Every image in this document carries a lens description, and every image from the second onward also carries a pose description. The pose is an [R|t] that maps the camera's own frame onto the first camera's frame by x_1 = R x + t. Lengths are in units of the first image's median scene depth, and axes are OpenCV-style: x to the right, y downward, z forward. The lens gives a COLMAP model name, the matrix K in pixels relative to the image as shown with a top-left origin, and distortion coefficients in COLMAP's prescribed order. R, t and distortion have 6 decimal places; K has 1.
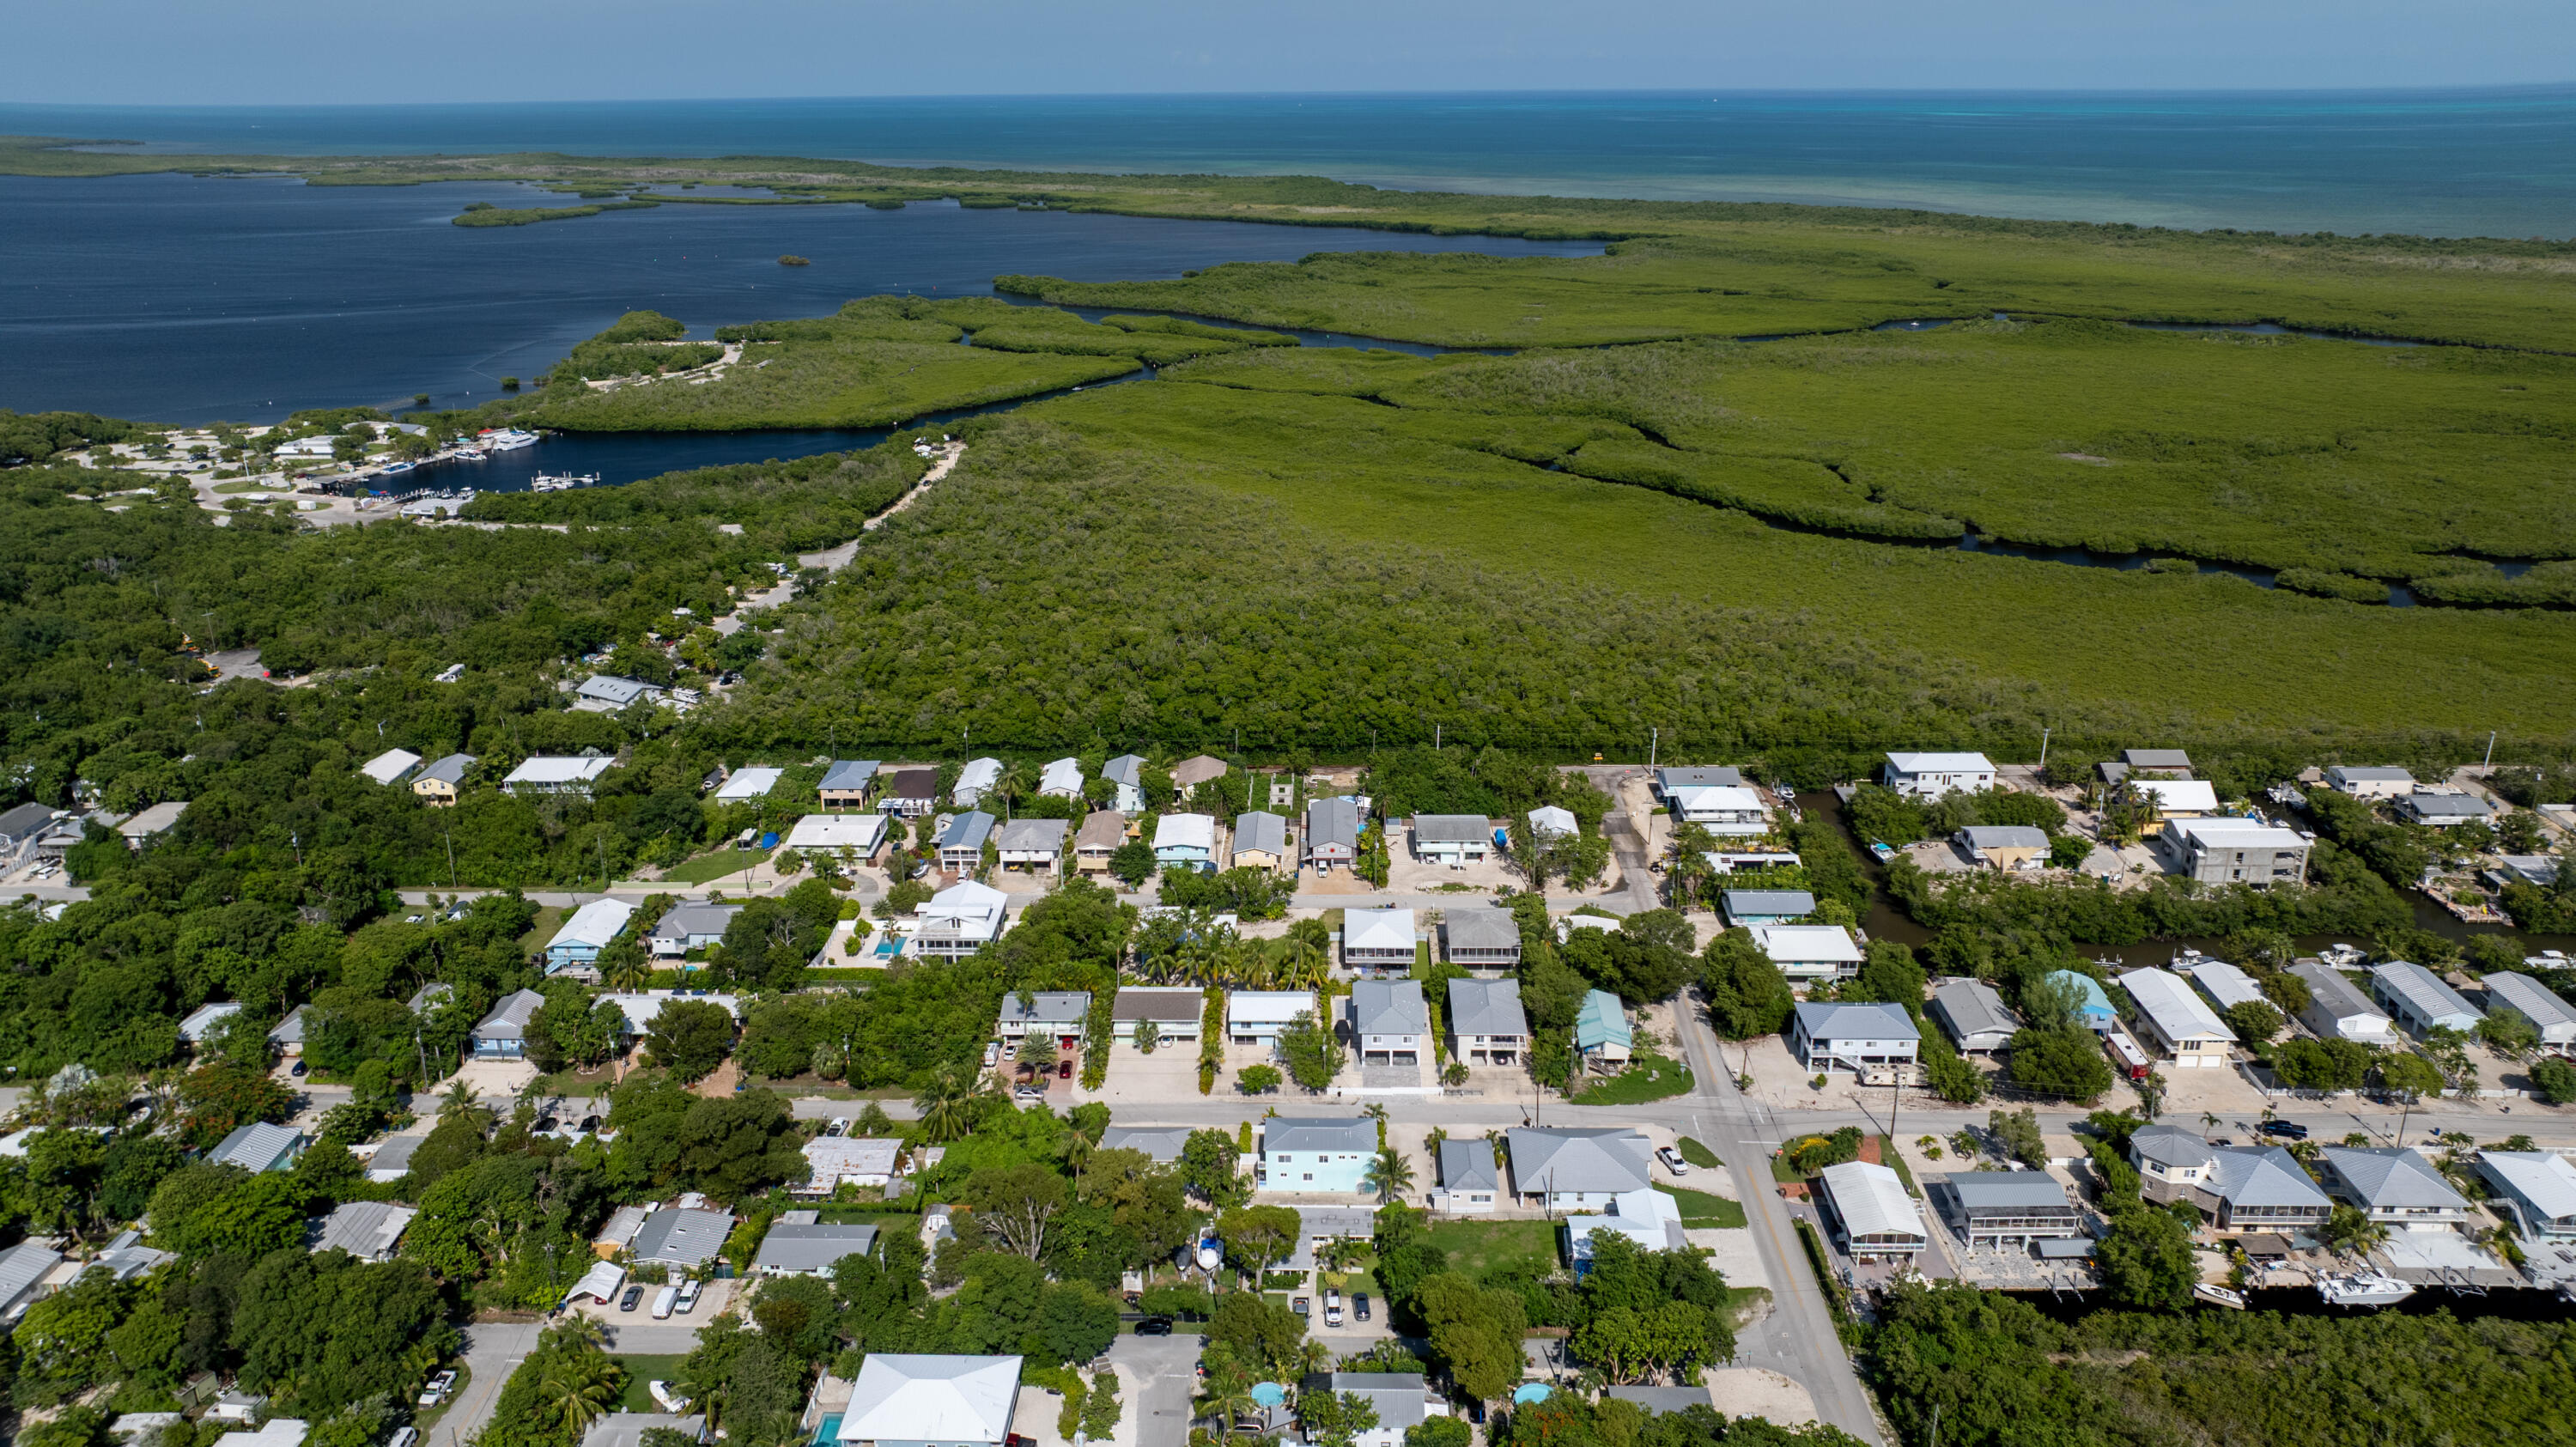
lens RADIAL K [[1819.4, 0, 1288.0], [0, 1819.4, 723.5], [0, 0, 1]] dist [-0.019214, 0.003866]
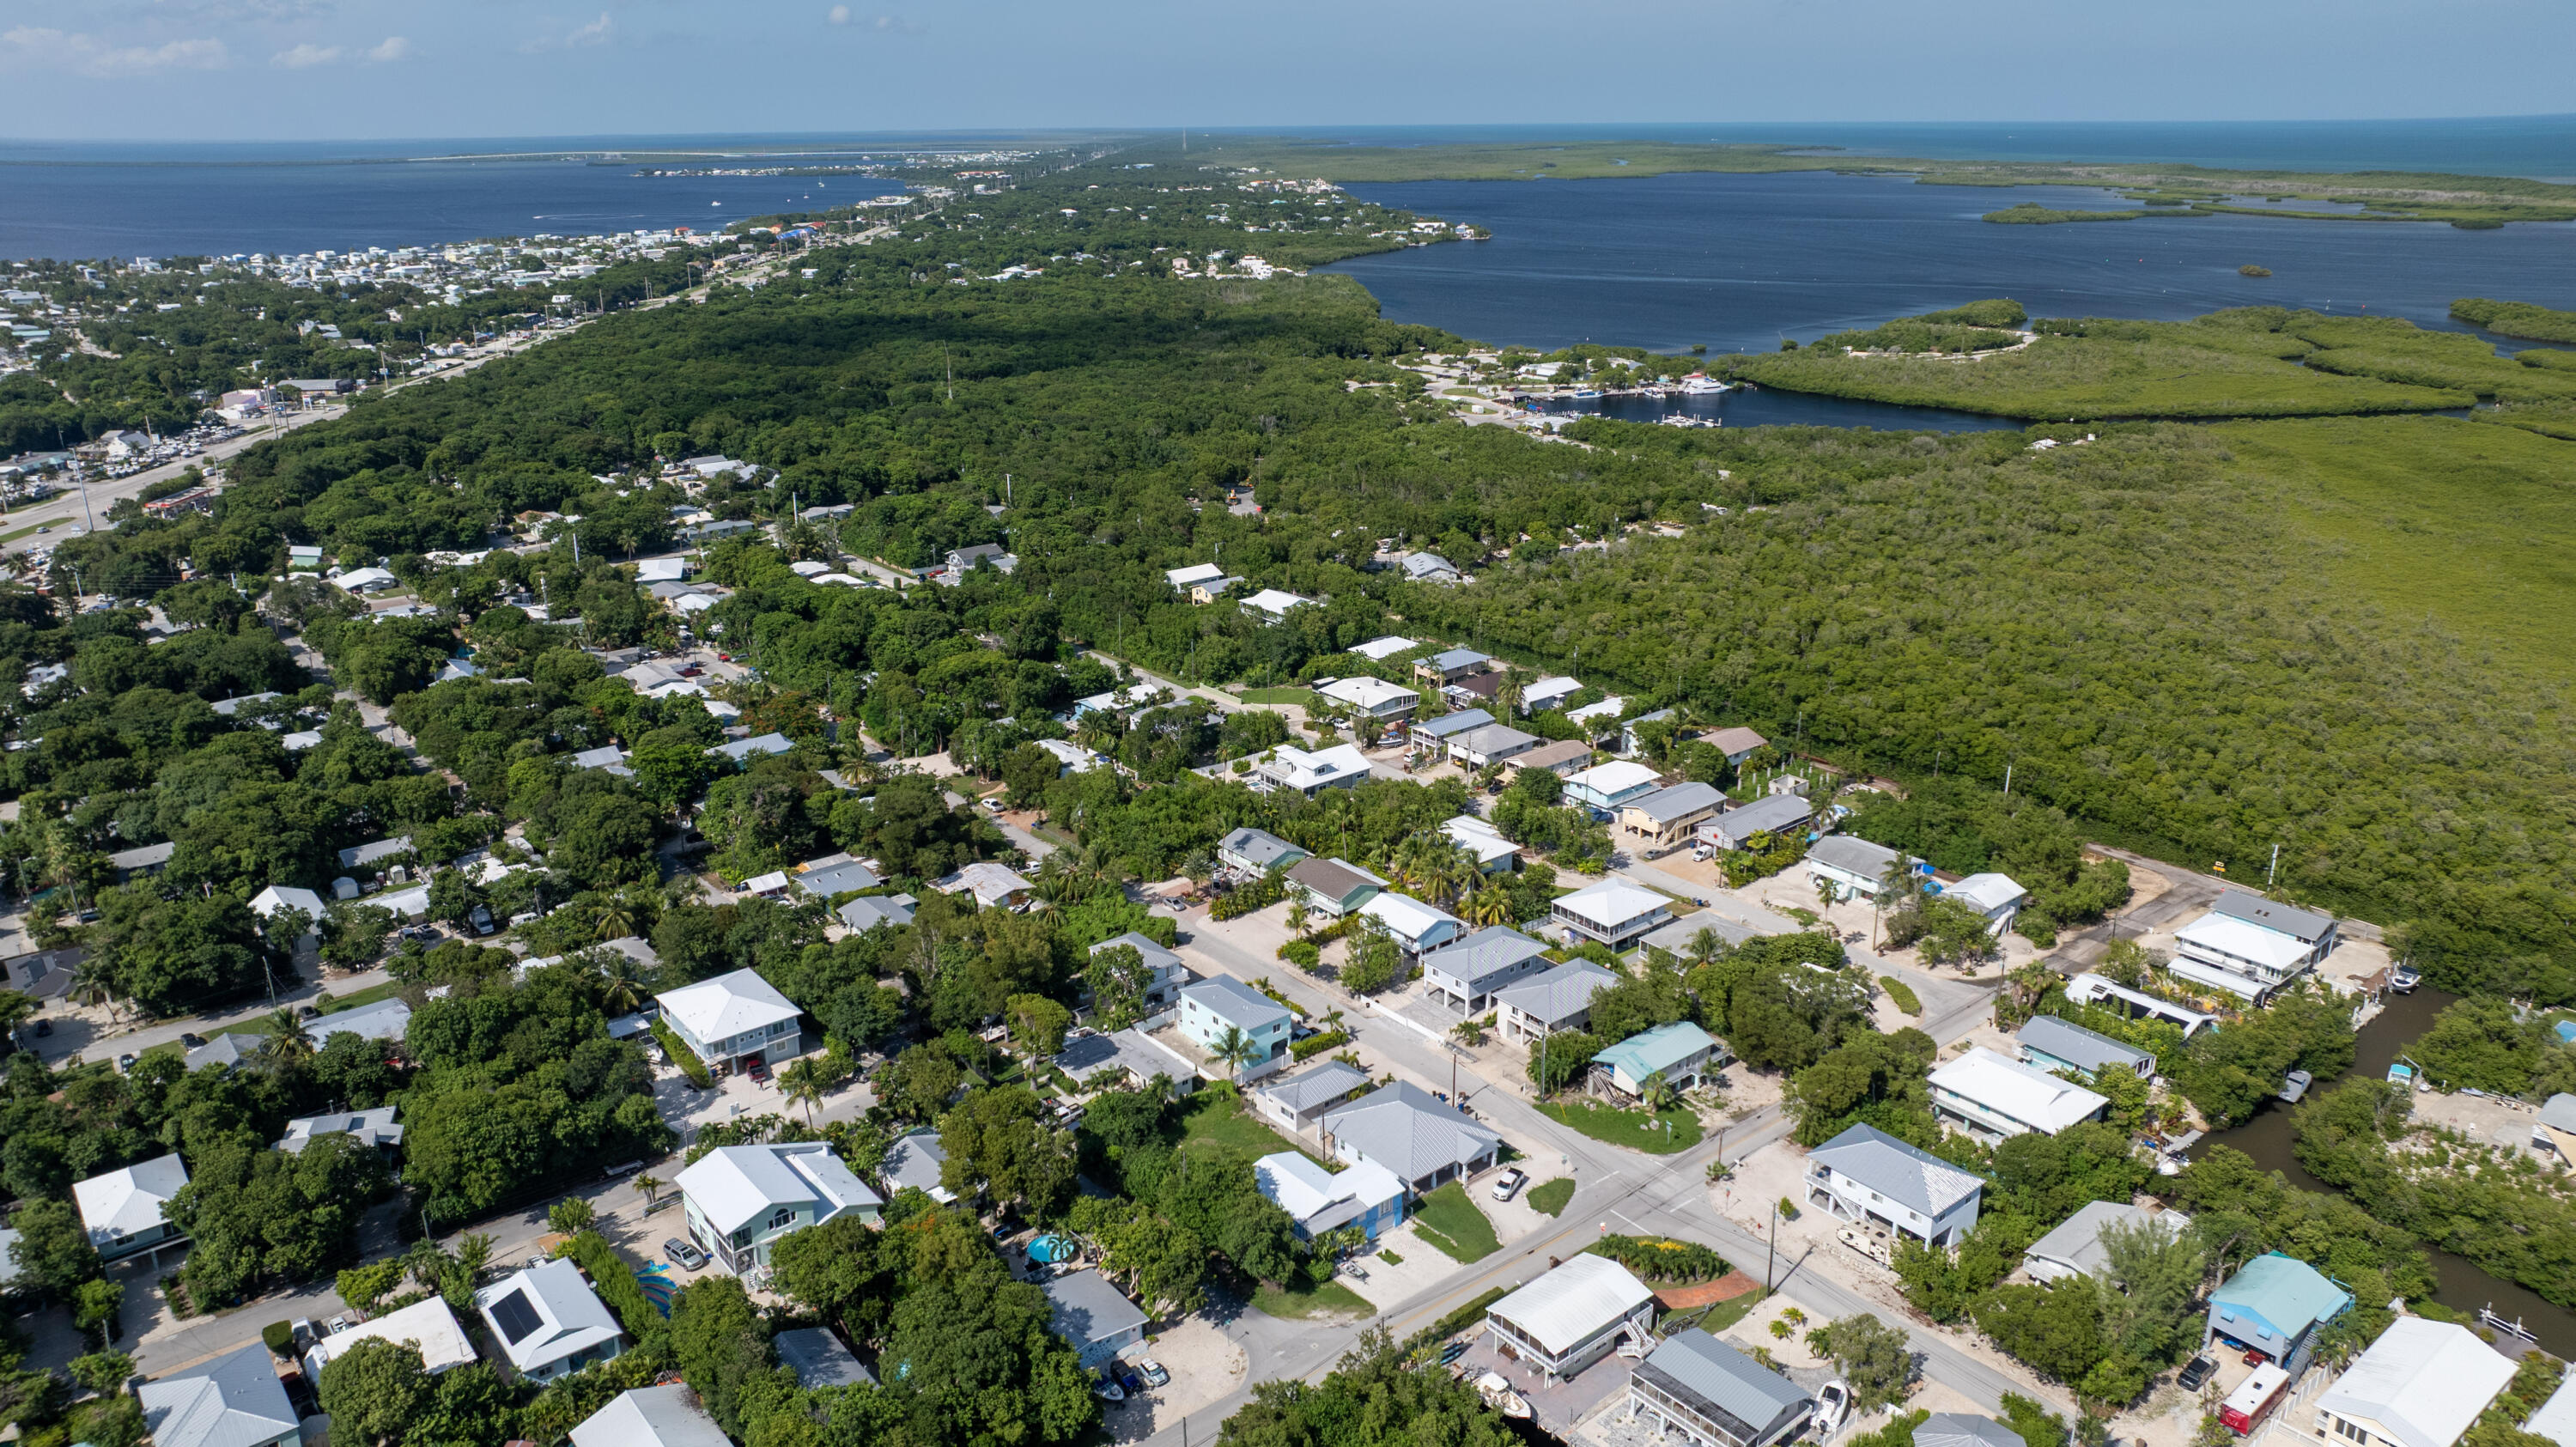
lens RADIAL K [[1819.4, 0, 1288.0], [0, 1819.4, 723.5], [0, 0, 1]] dist [-0.019214, 0.003866]
pose [[0.651099, 0.244319, -0.718595, 0.582904], [-0.251636, 0.962712, 0.099318, -0.021665], [0.716066, 0.116158, 0.688300, 0.258459]]
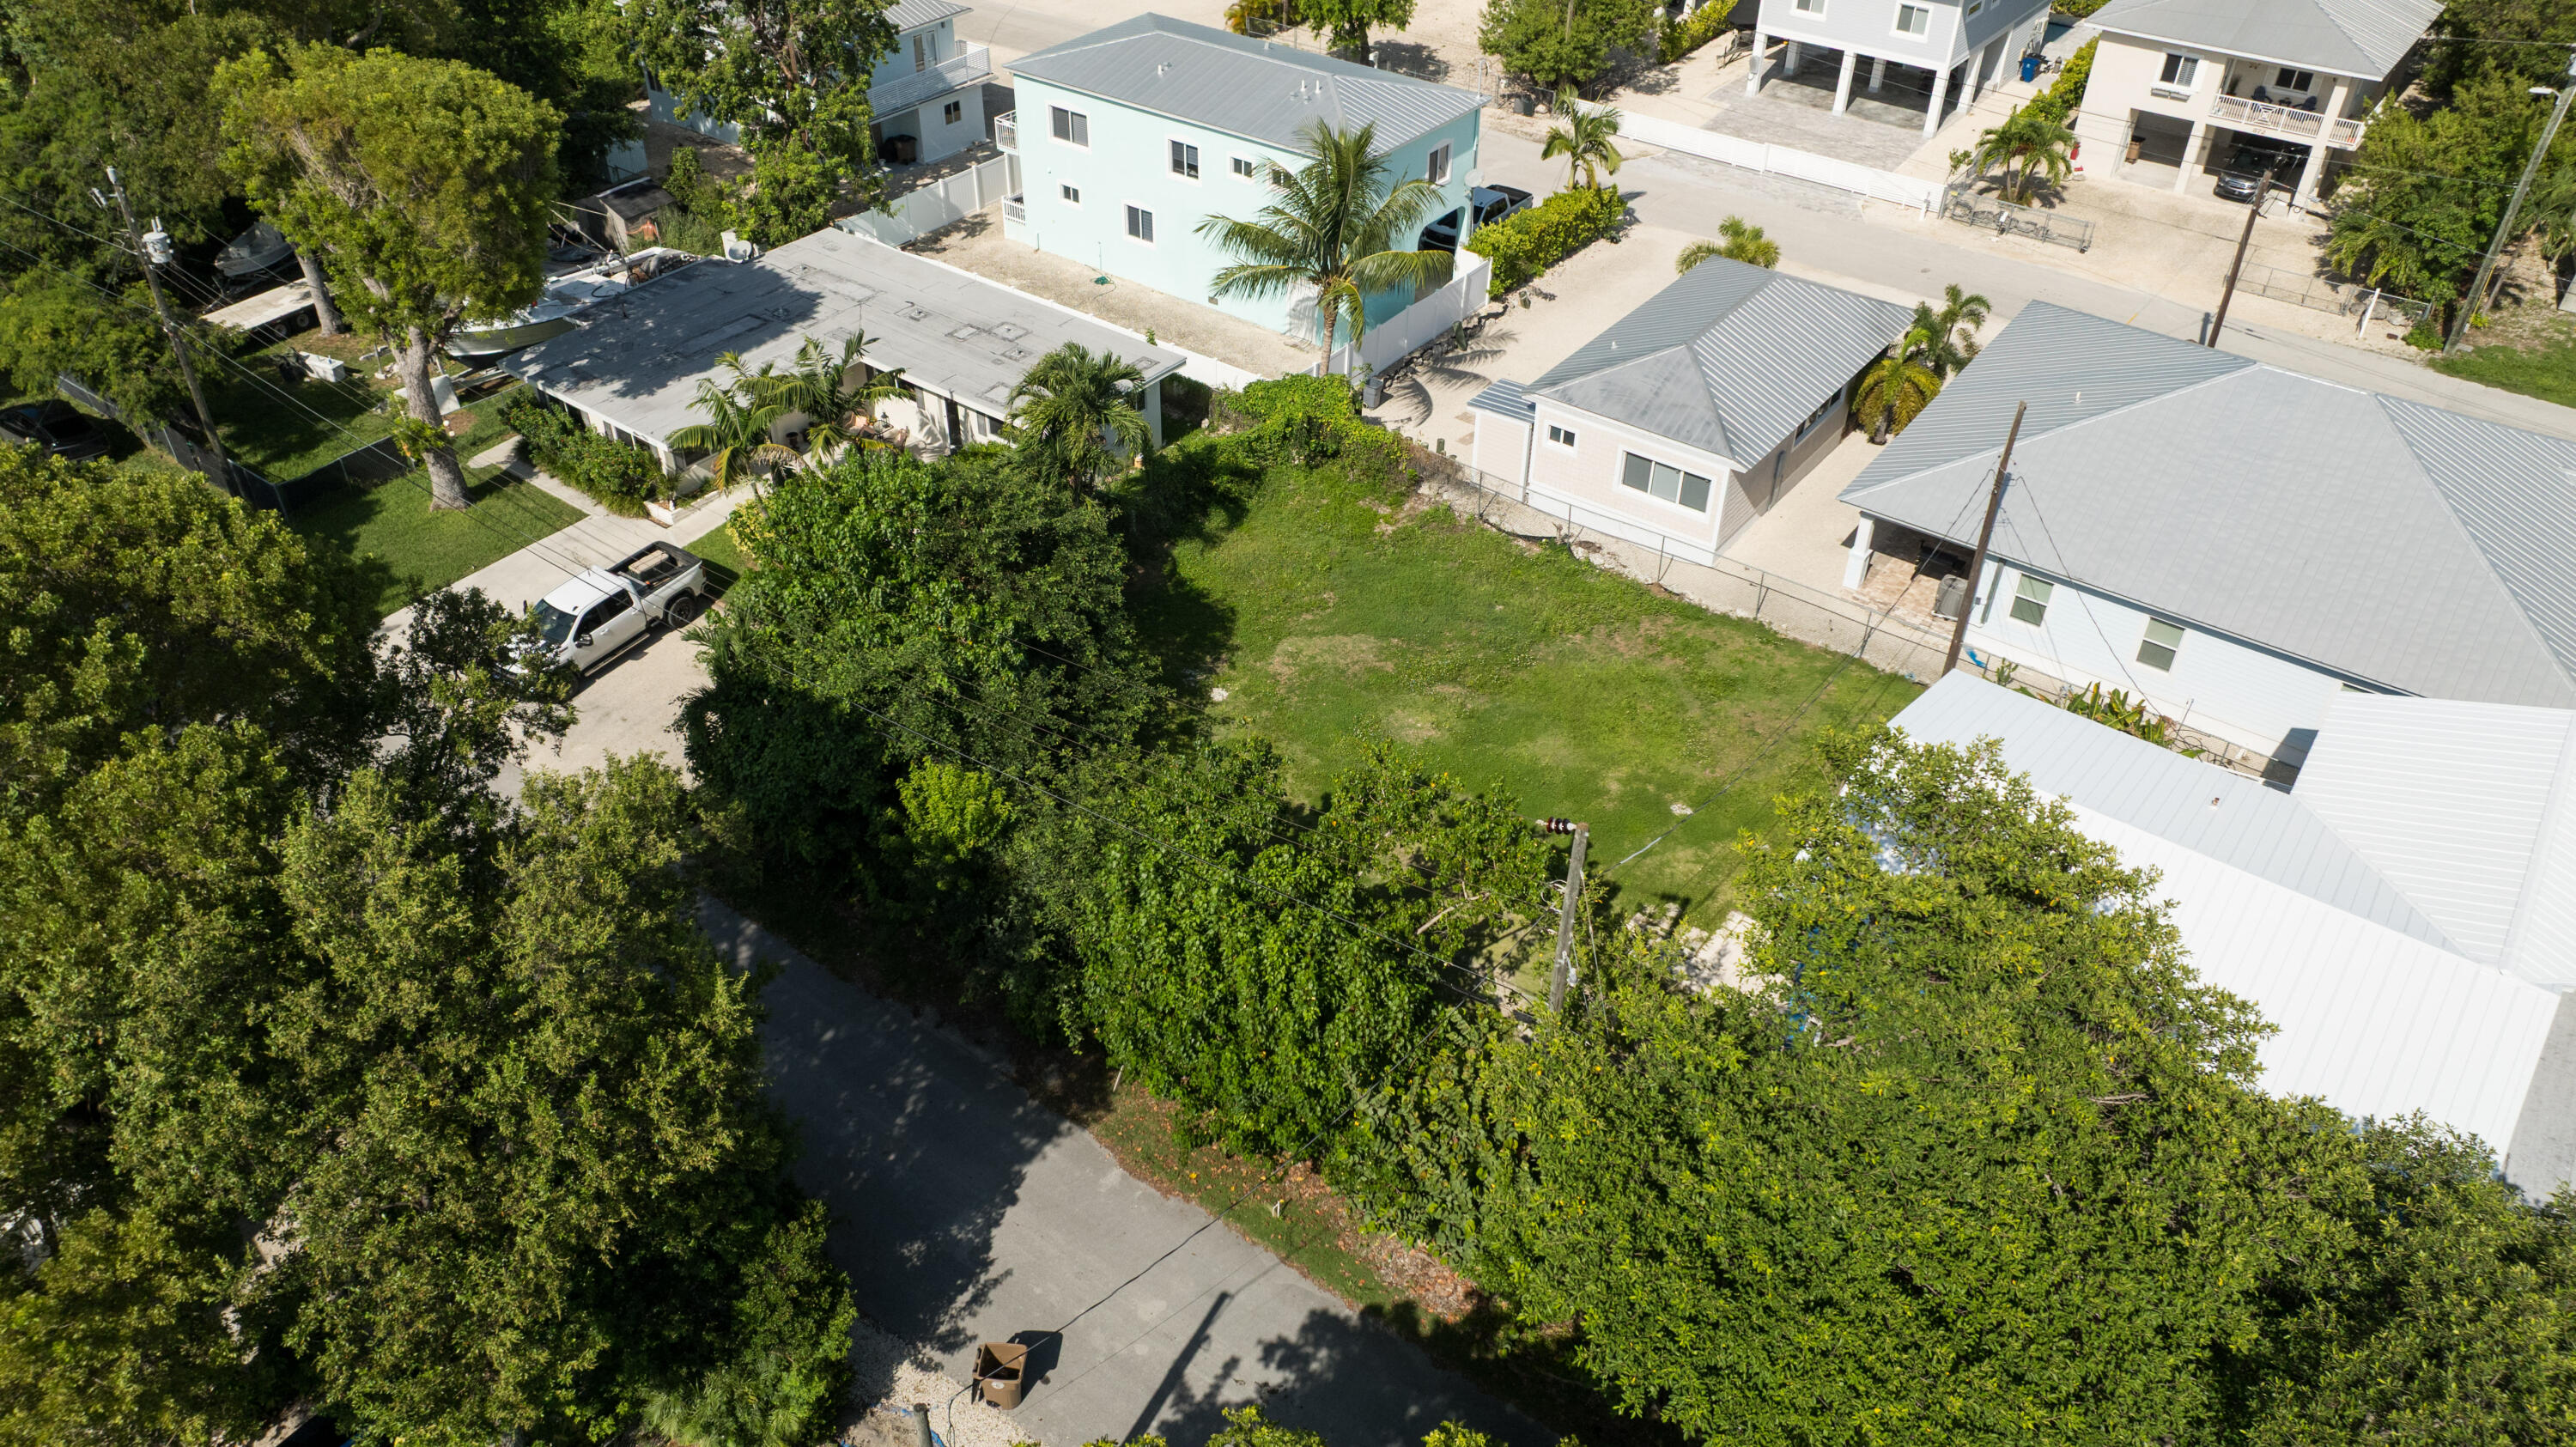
lens RADIAL K [[1819.4, 0, 1288.0], [0, 1819.4, 723.5], [0, 0, 1]] dist [-0.019214, 0.003866]
pose [[0.813608, 0.367653, -0.450414, 0.138619], [-0.211552, 0.908785, 0.359661, 0.174950], [0.541560, -0.197337, 0.817173, 0.634313]]
